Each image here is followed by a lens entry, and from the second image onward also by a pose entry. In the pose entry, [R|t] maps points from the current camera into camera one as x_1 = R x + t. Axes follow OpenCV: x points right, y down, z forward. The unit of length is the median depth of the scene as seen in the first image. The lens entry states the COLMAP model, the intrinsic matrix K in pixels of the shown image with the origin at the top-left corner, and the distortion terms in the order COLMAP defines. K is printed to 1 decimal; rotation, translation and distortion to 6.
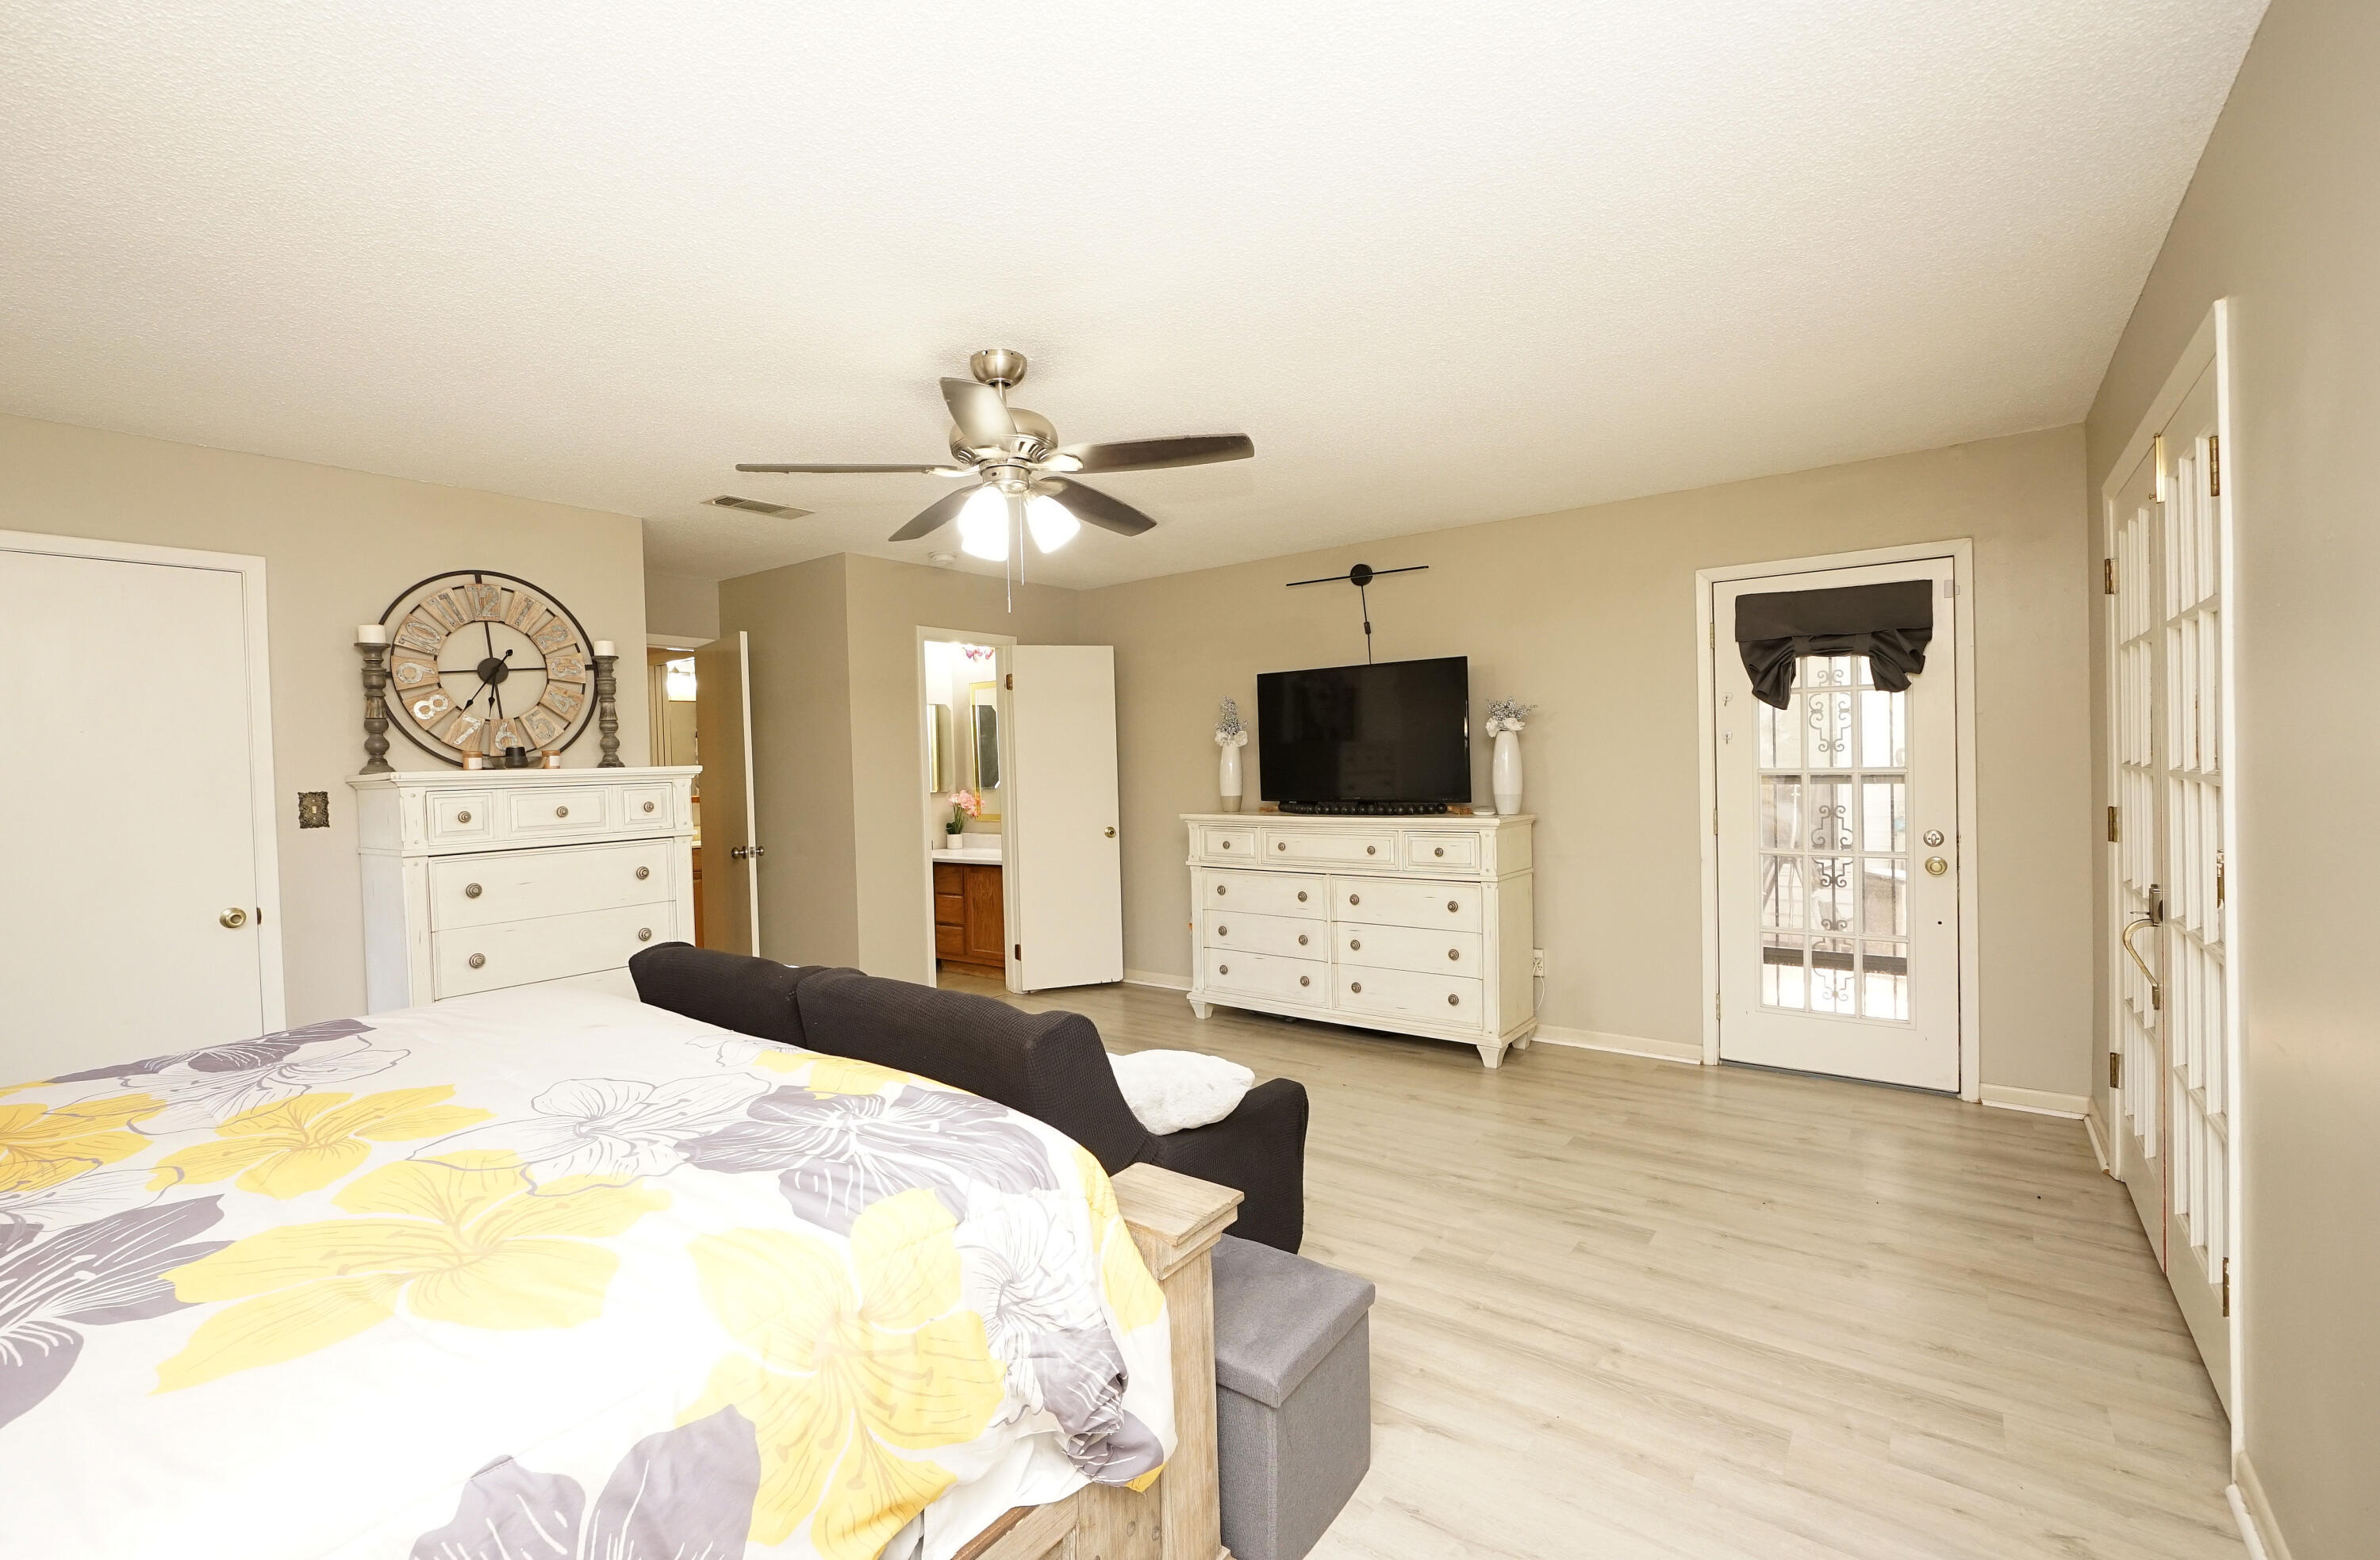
lens RADIAL K [[1031.3, 0, 1180.9], [0, 1031.3, 767.9], [0, 0, 1]] dist [-0.011706, 0.000289]
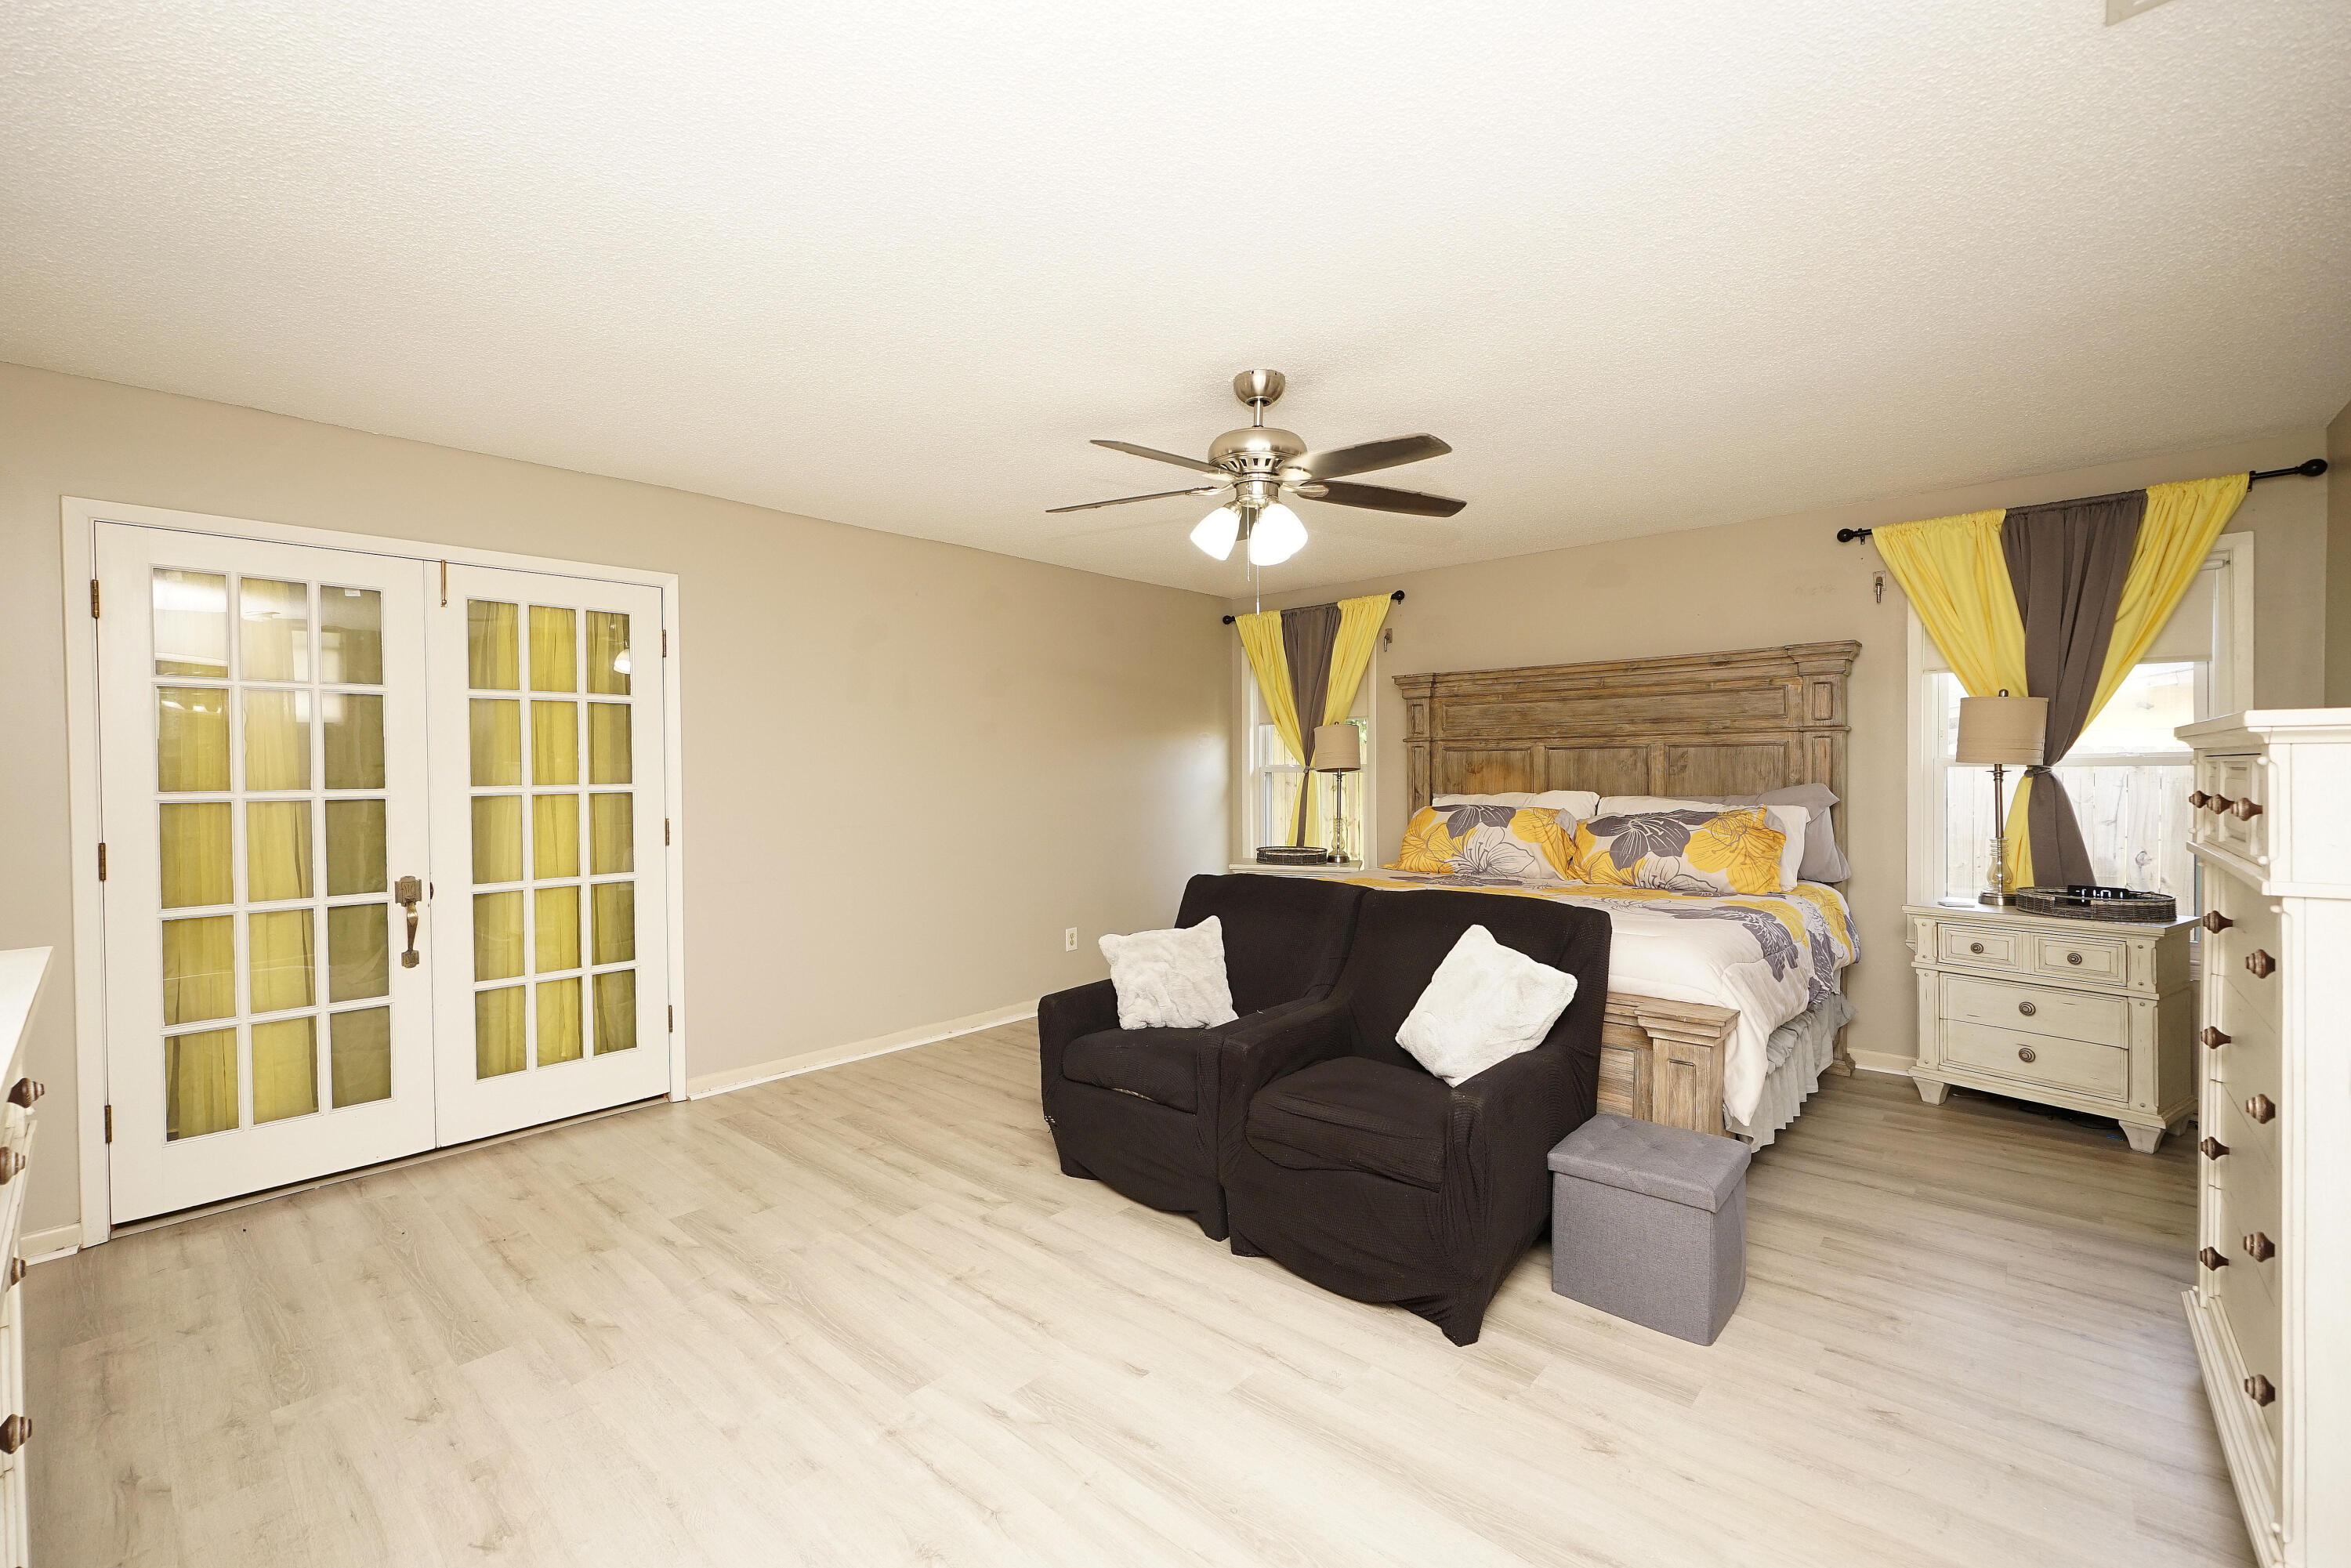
lens RADIAL K [[1003.8, 0, 1144.2], [0, 1003.8, 779.6], [0, 0, 1]] dist [-0.001240, -0.000295]
pose [[-0.993575, 0.035708, 0.107398, -0.149120], [0.037265, 0.999227, 0.012529, 0.006963], [-0.106868, 0.016451, -0.994137, 1.994491]]
